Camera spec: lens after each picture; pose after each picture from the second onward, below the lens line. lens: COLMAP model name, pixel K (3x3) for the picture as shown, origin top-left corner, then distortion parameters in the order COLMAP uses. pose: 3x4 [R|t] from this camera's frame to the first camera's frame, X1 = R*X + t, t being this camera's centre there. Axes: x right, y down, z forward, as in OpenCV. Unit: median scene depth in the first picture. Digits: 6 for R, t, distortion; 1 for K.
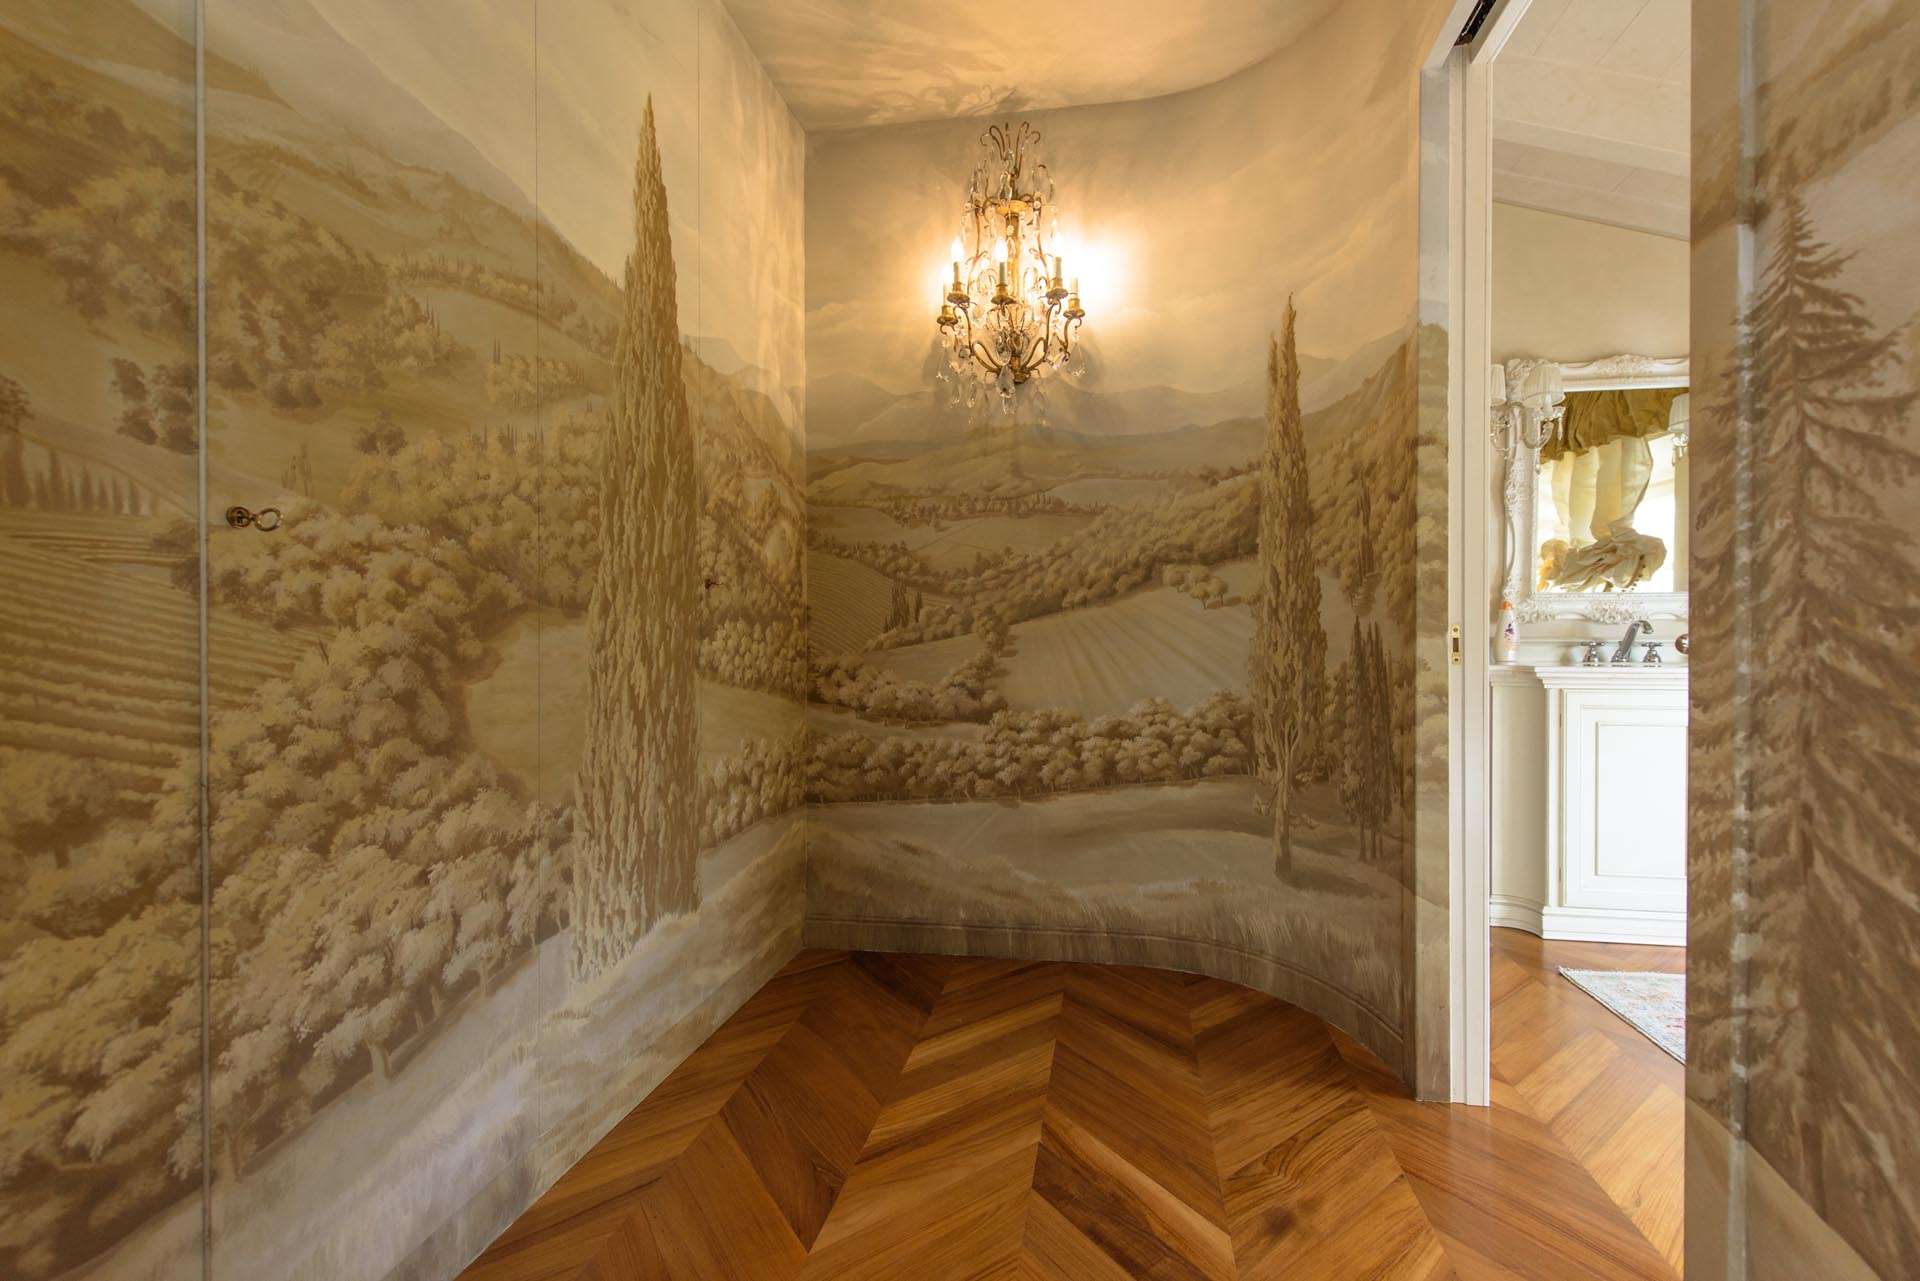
lens RADIAL K [[789.5, 0, 962.6], [0, 789.5, 642.0], [0, 0, 1]] dist [-0.000811, -0.000078]
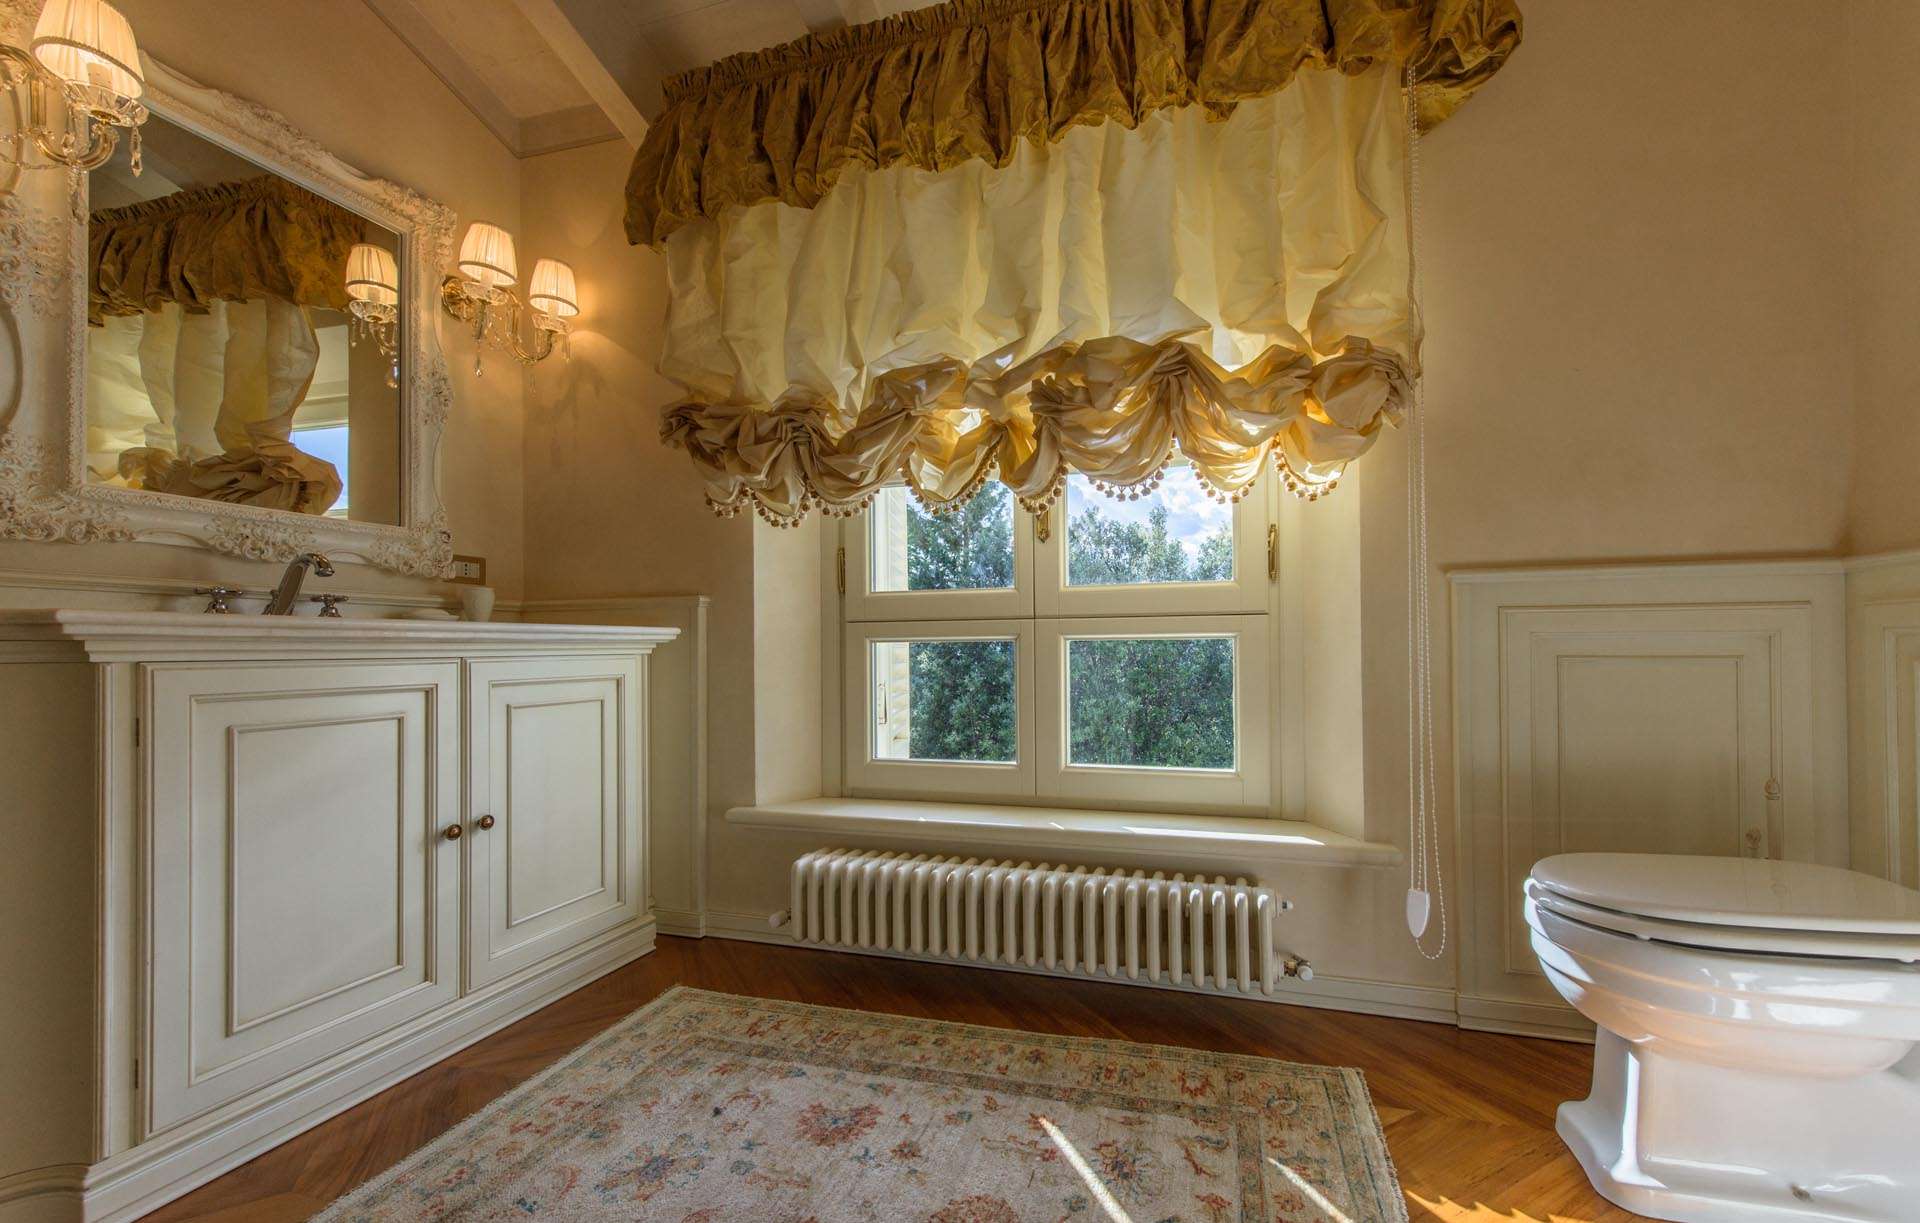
lens RADIAL K [[768.0, 0, 1029.4], [0, 768.0, 654.3], [0, 0, 1]] dist [0.012401, 0.000164]
pose [[0.096410, -0.001529, 0.995341, 0.256090], [0.012243, 0.999925, 0.000350, 0.044051], [-0.995266, 0.012152, 0.096421, 0.316535]]
